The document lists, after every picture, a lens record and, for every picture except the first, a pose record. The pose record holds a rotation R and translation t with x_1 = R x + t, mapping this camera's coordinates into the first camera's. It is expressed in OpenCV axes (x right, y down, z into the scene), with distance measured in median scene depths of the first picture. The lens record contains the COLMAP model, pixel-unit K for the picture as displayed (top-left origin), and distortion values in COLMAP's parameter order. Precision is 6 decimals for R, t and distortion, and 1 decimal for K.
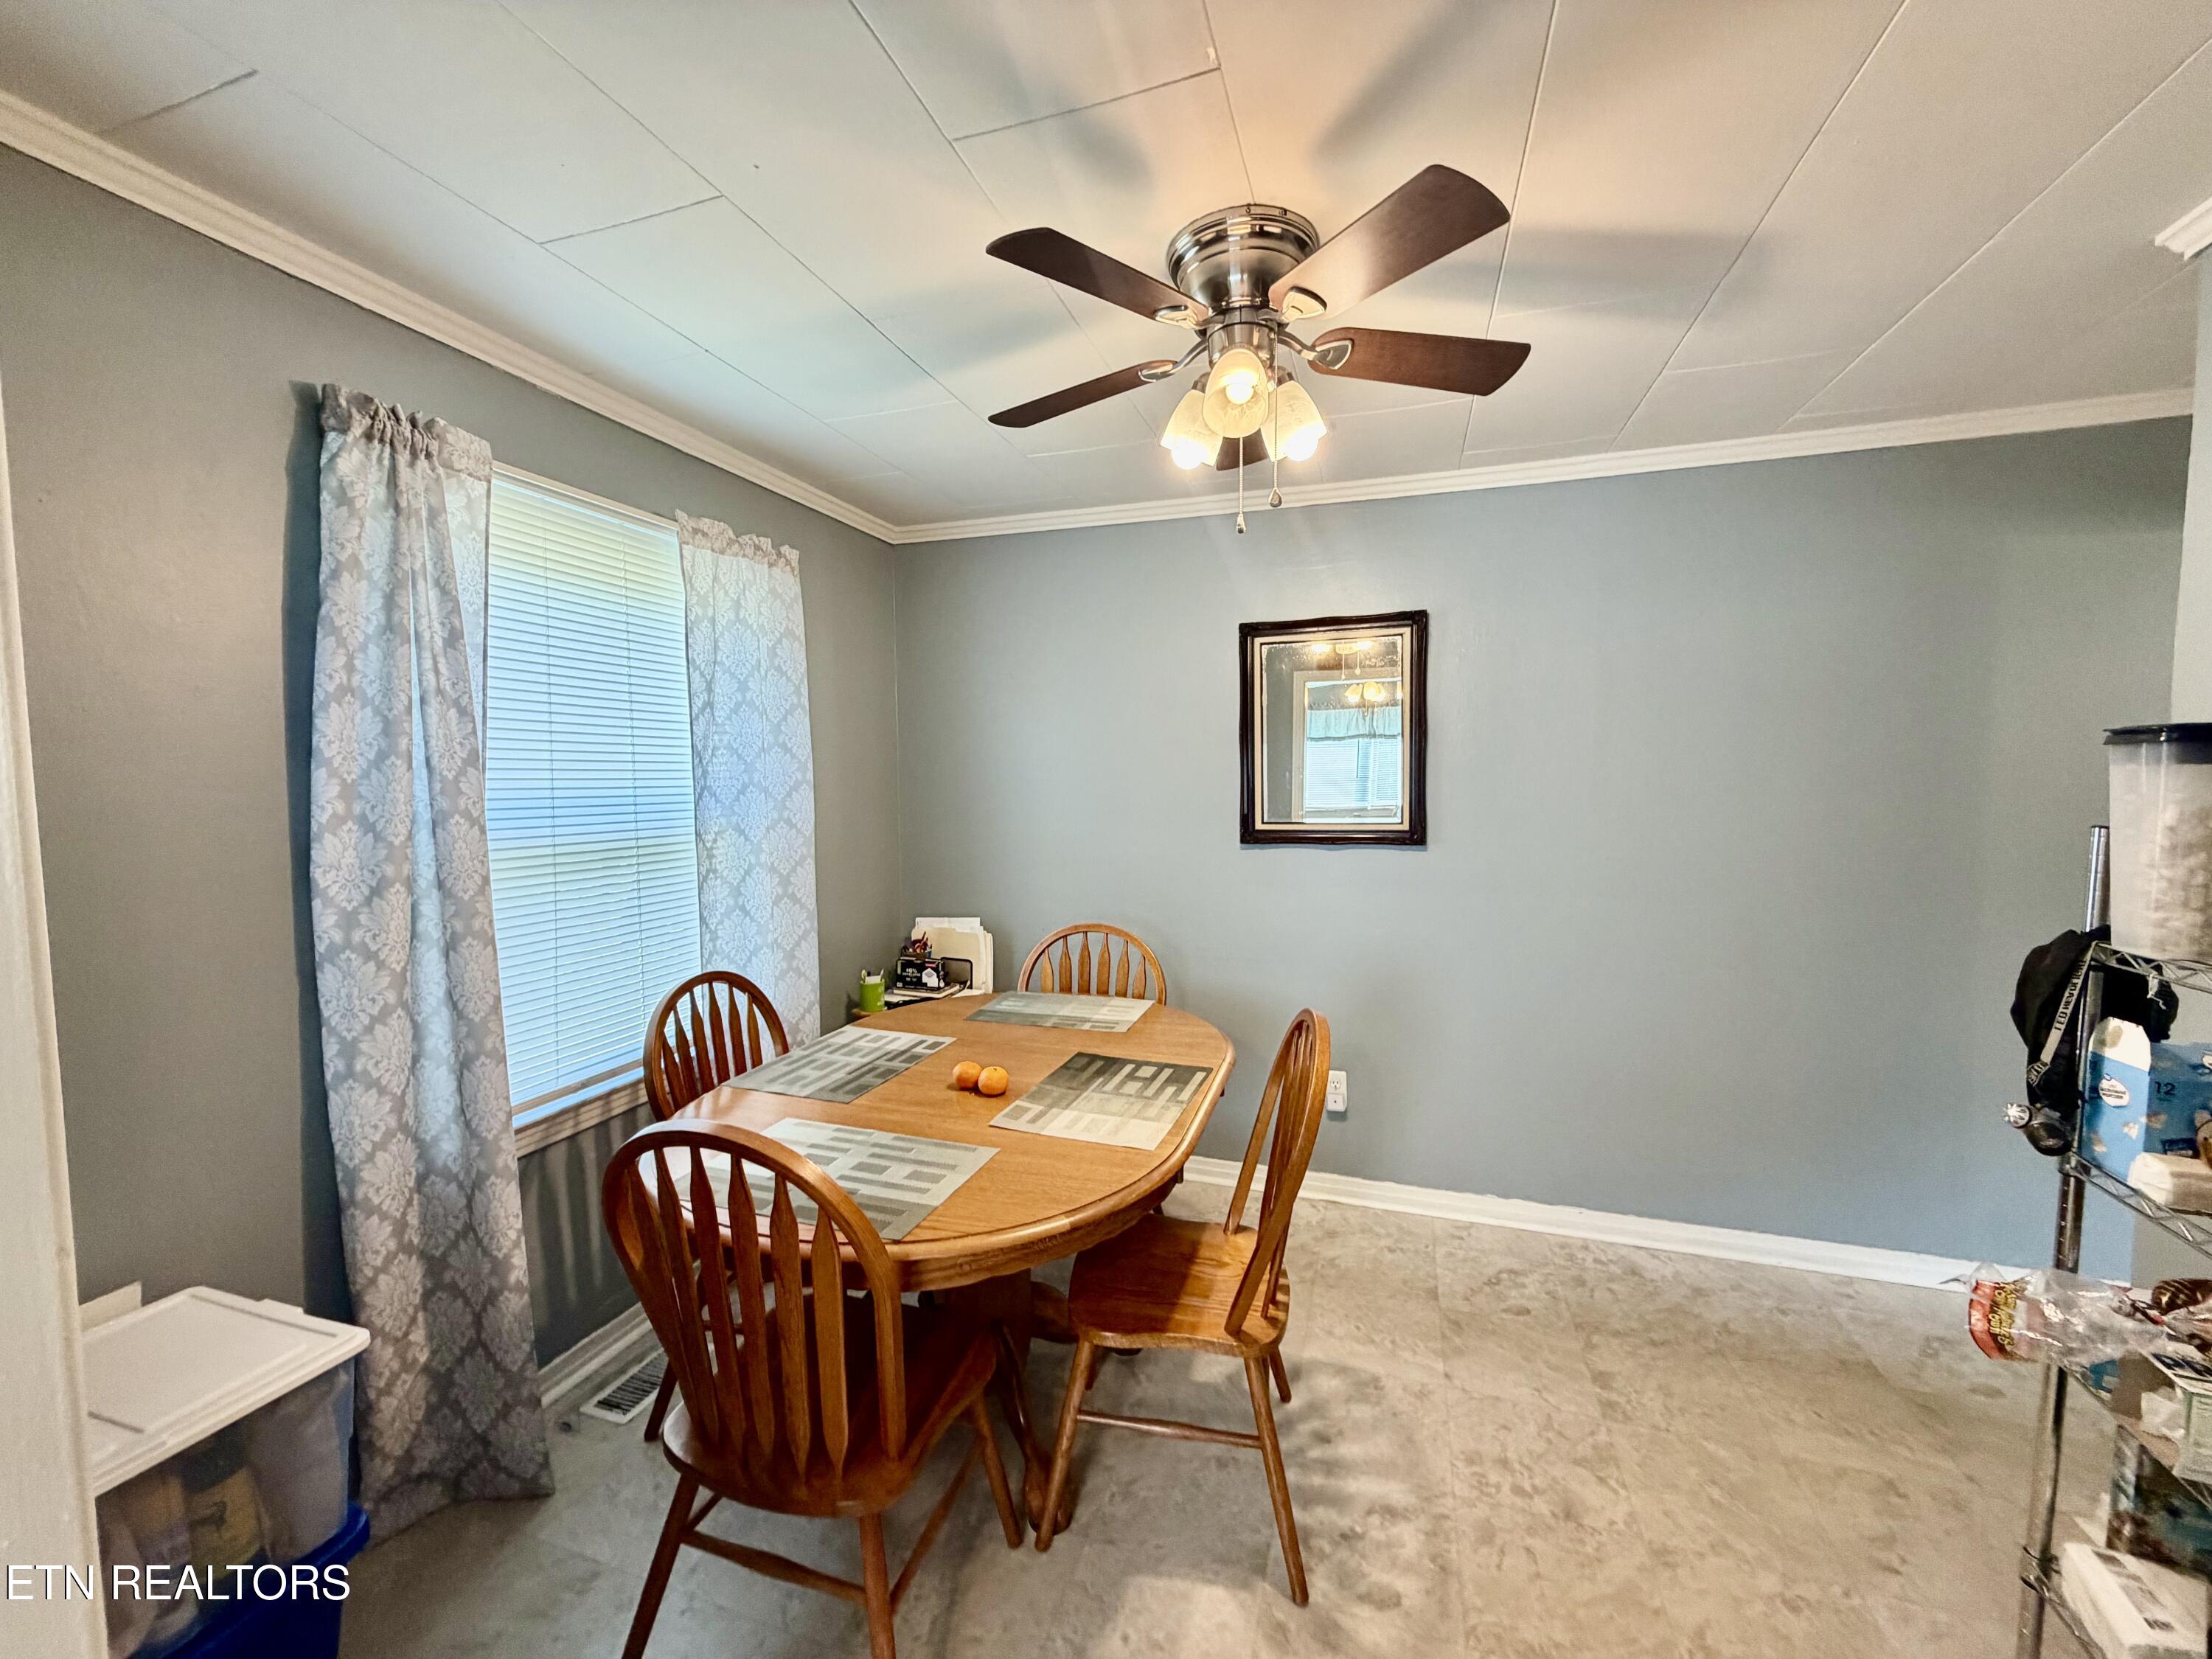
lens RADIAL K [[876.7, 0, 1109.0], [0, 876.7, 828.7], [0, 0, 1]] dist [0.005638, 0.000029]
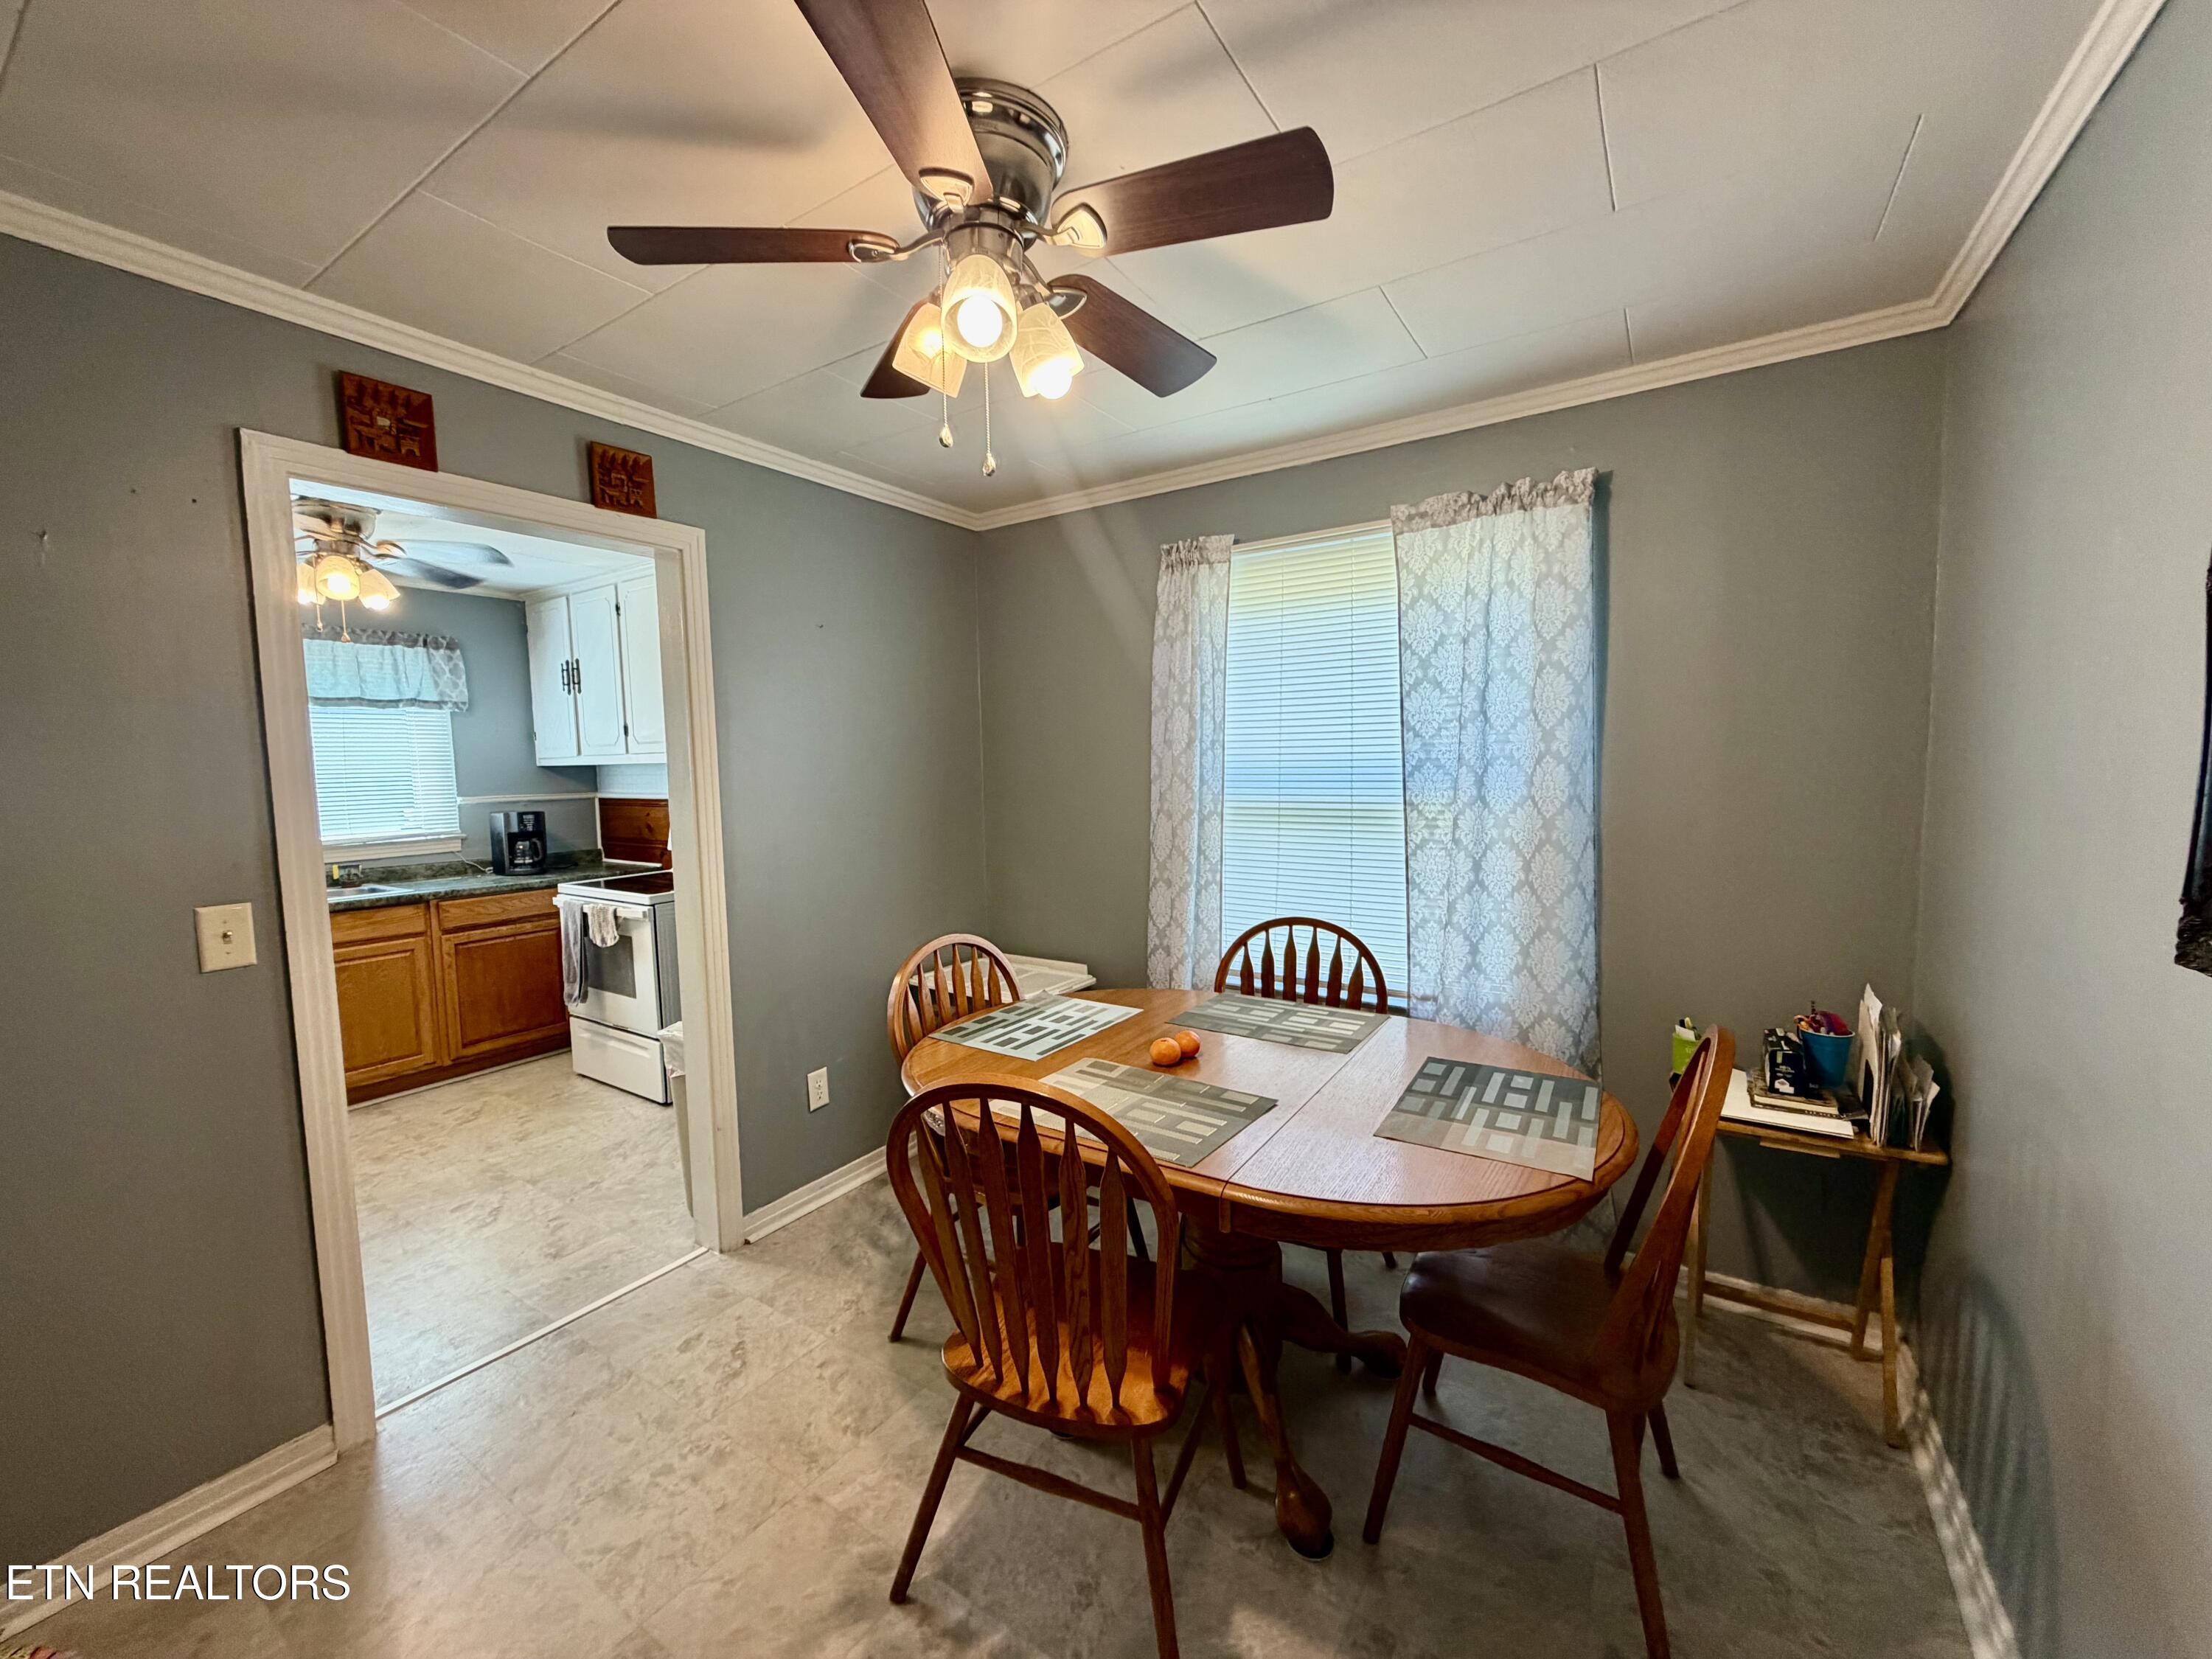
lens RADIAL K [[876.7, 0, 1109.0], [0, 876.7, 828.7], [0, 0, 1]] dist [0.005638, 0.000029]
pose [[-0.248286, 0.098632, -0.963652, 0.710427], [-0.032166, 0.993415, 0.109966, -0.072366], [0.968153, 0.058300, -0.243479, 0.966092]]
